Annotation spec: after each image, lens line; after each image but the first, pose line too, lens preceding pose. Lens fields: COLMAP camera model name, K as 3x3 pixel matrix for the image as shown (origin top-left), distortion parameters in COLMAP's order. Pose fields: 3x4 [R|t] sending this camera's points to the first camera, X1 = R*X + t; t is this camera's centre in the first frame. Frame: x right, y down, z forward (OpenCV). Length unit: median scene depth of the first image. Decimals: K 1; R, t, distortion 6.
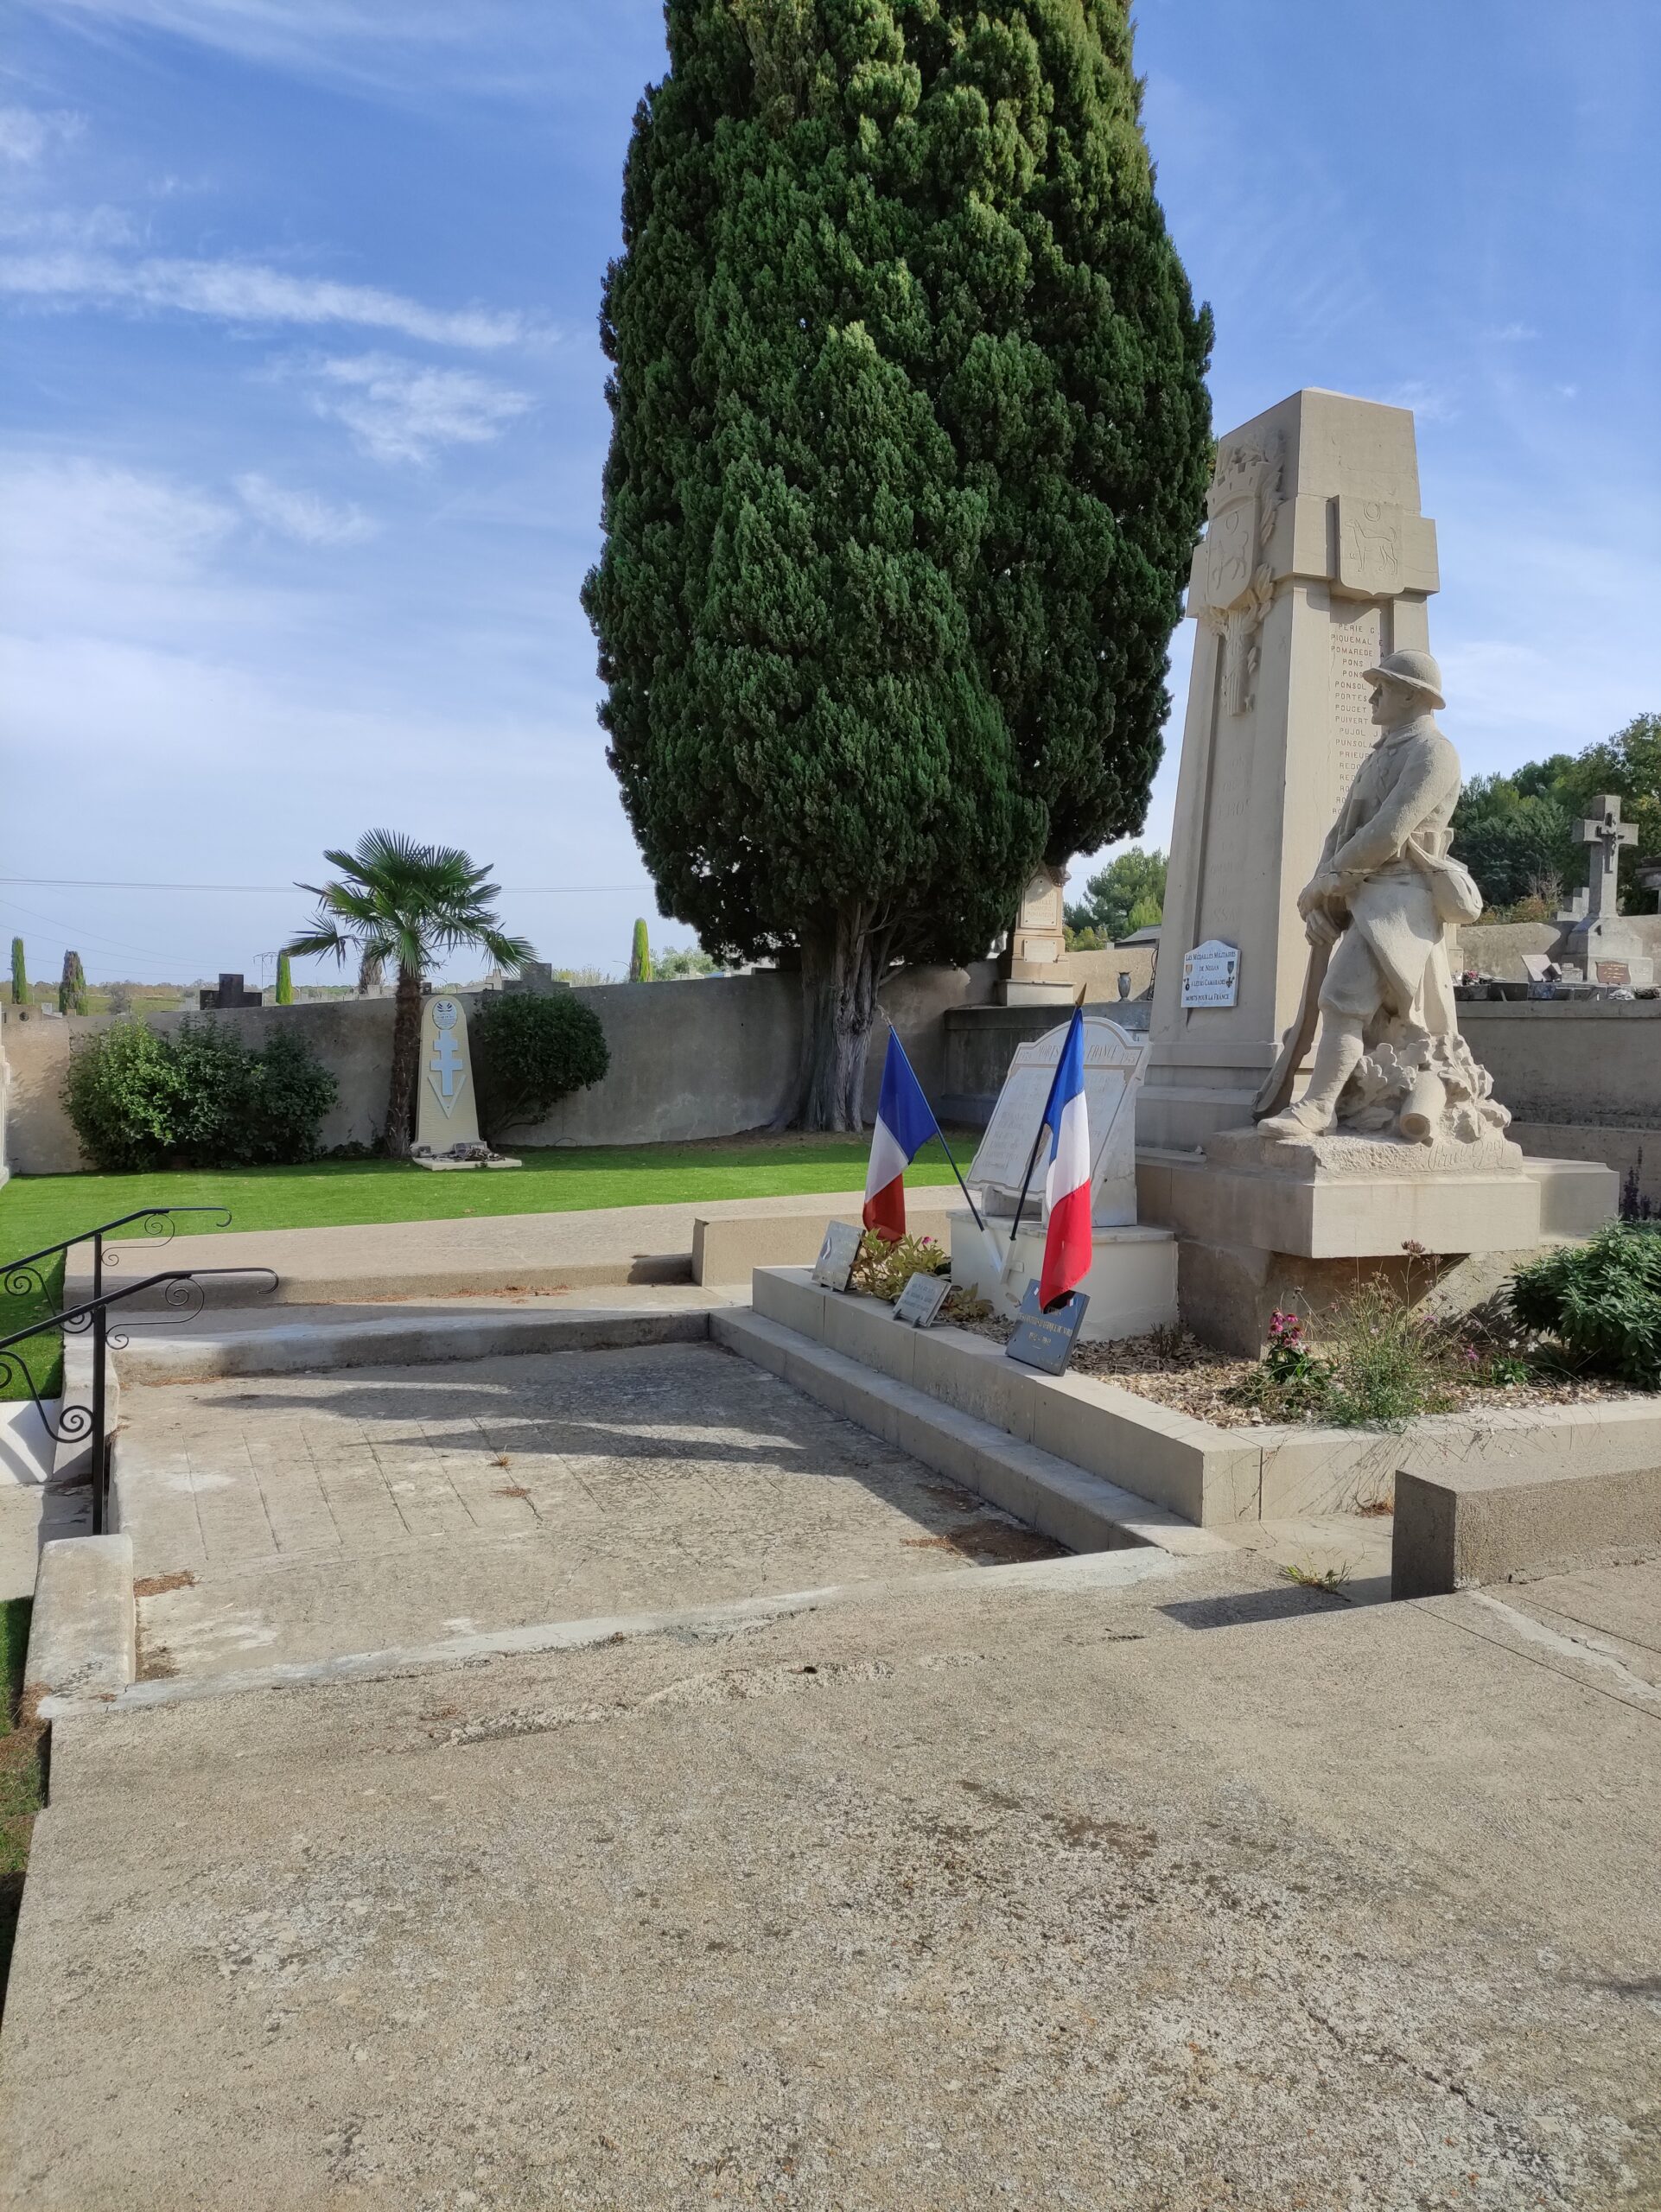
lens RADIAL K [[1618.9, 0, 829.1], [0, 1618.9, 1129.0], [0, 0, 1]] dist [0.049929, -0.019275]
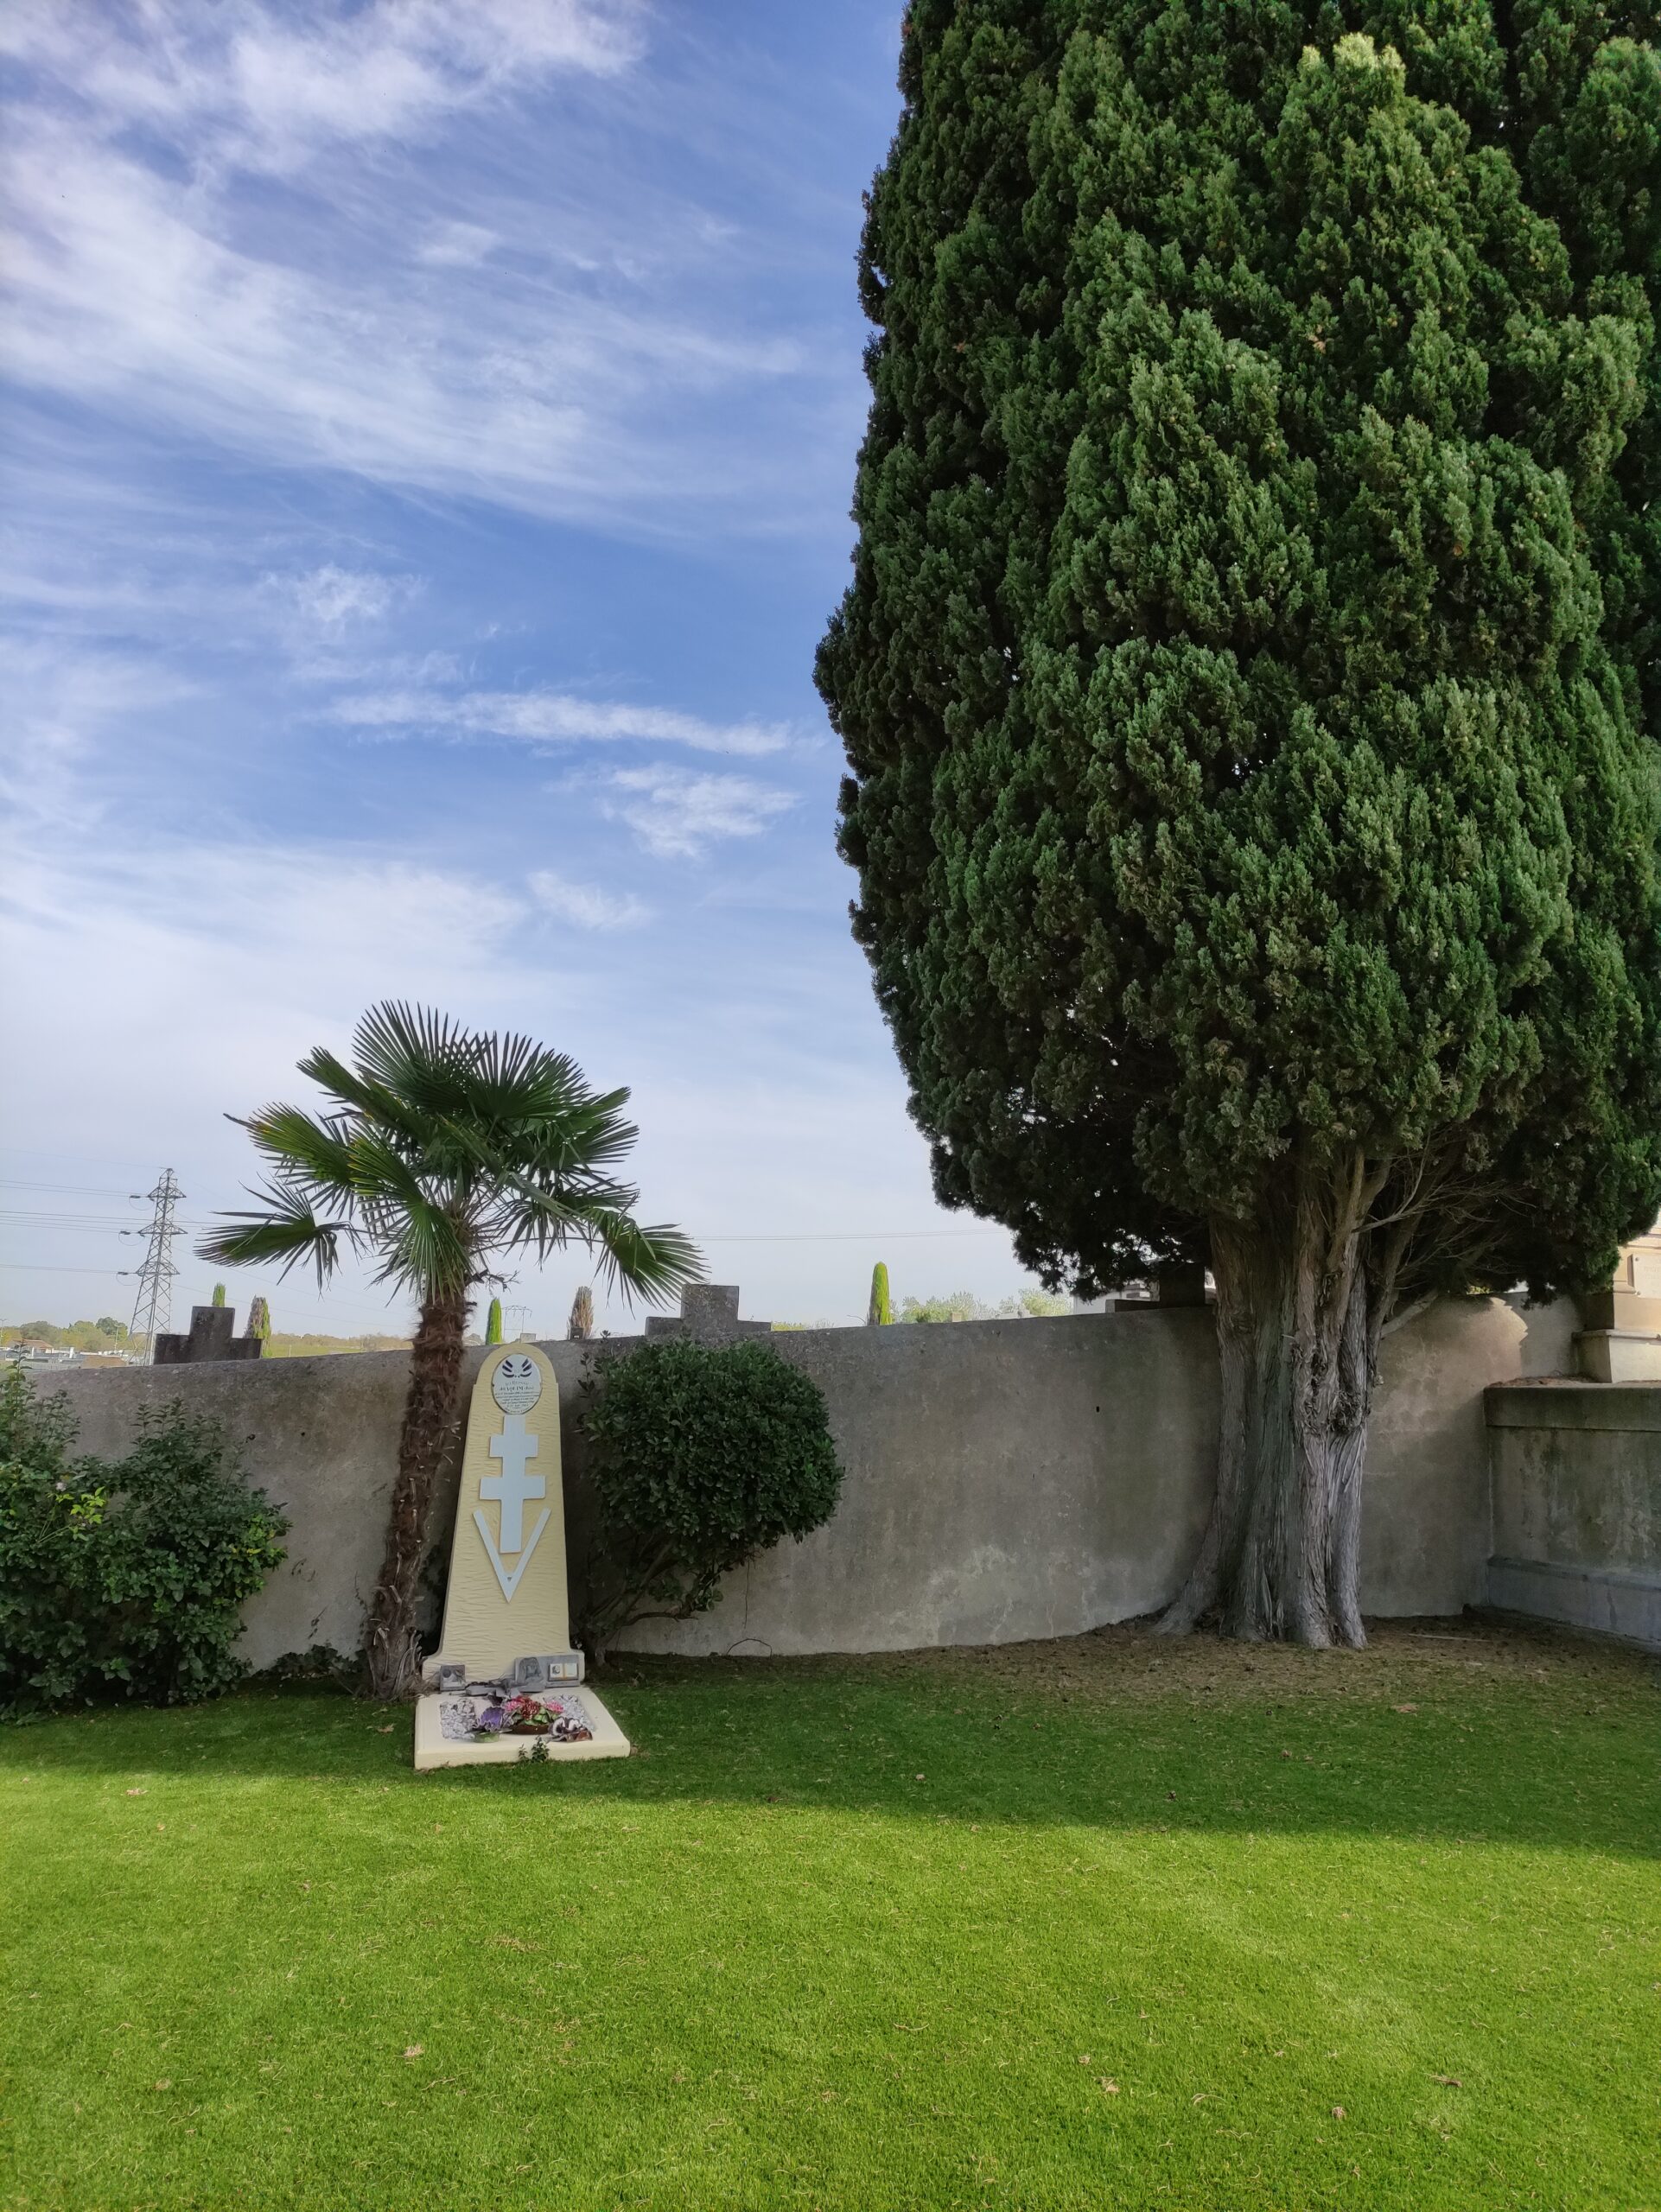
lens RADIAL K [[1618.9, 0, 837.4], [0, 1618.9, 1111.5], [0, 0, 1]] dist [0.049929, -0.019275]
pose [[0.989796, -0.006149, -0.142359, -0.068705], [-0.025943, 0.974593, -0.222474, -0.043907], [0.140111, 0.223897, 0.964489, 0.520385]]
